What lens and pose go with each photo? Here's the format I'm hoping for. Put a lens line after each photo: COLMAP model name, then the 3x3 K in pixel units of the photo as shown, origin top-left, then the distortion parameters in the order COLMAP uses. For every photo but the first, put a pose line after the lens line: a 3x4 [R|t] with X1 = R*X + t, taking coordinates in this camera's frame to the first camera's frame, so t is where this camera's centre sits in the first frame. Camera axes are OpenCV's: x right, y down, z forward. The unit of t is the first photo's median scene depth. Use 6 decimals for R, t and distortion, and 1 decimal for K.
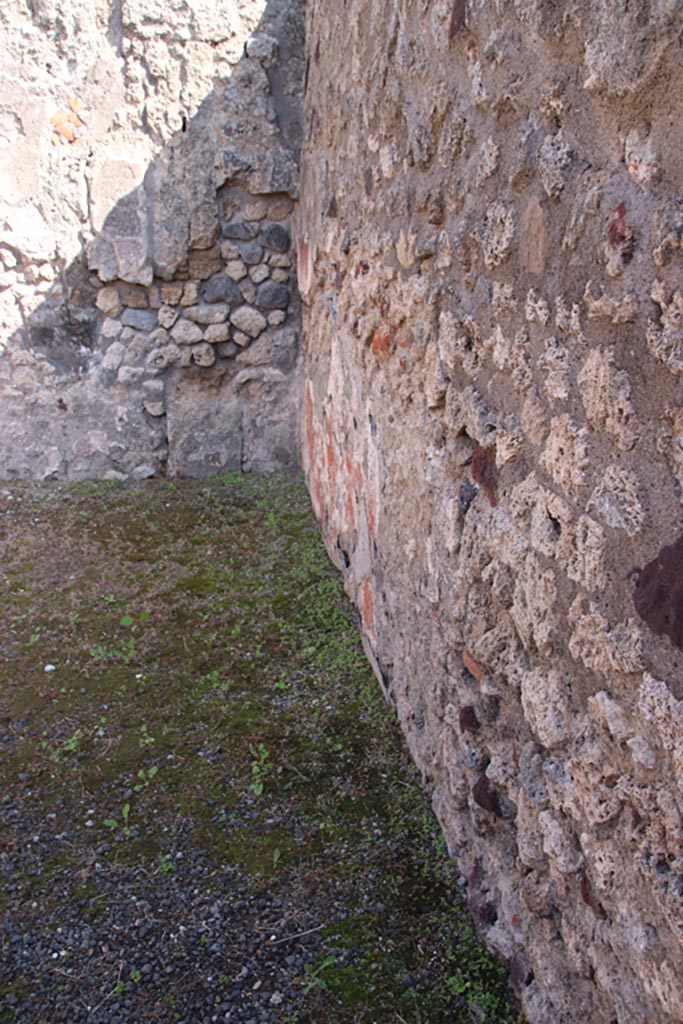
lens RADIAL K [[869.9, 0, 330.4], [0, 869.9, 506.2], [0, 0, 1]] dist [-0.060285, 0.066454]
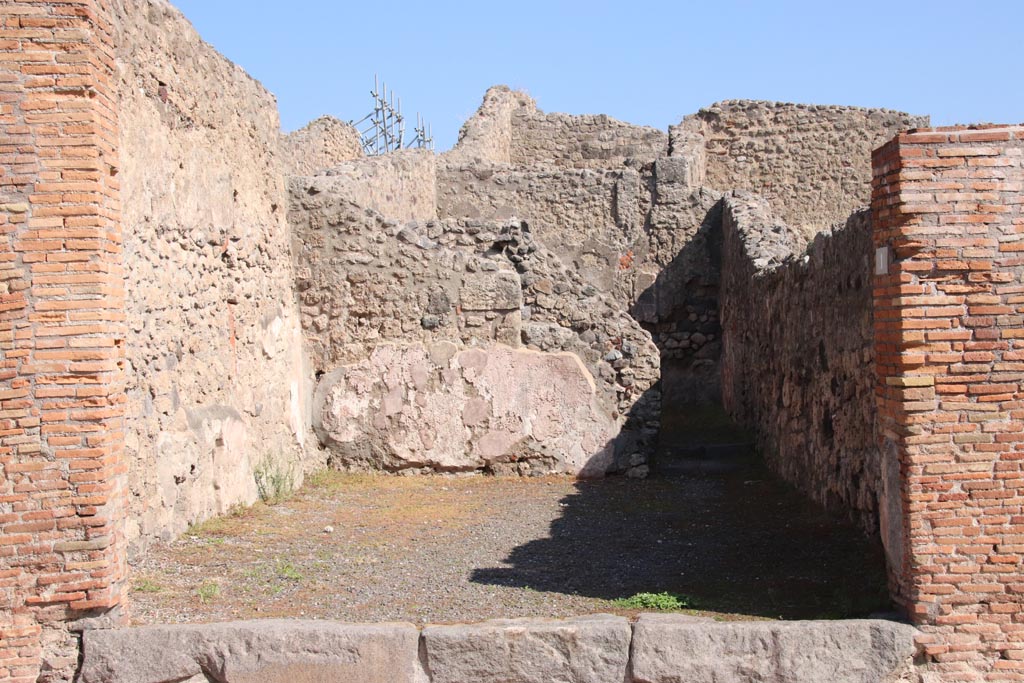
lens RADIAL K [[1711.1, 0, 515.6], [0, 1711.1, 342.0], [0, 0, 1]] dist [0.251506, 0.000000]
pose [[0.983213, -0.022586, -0.181056, 0.267695], [-0.034231, 0.951855, -0.304632, 1.273930], [0.179219, 0.305716, 0.935103, -3.547989]]
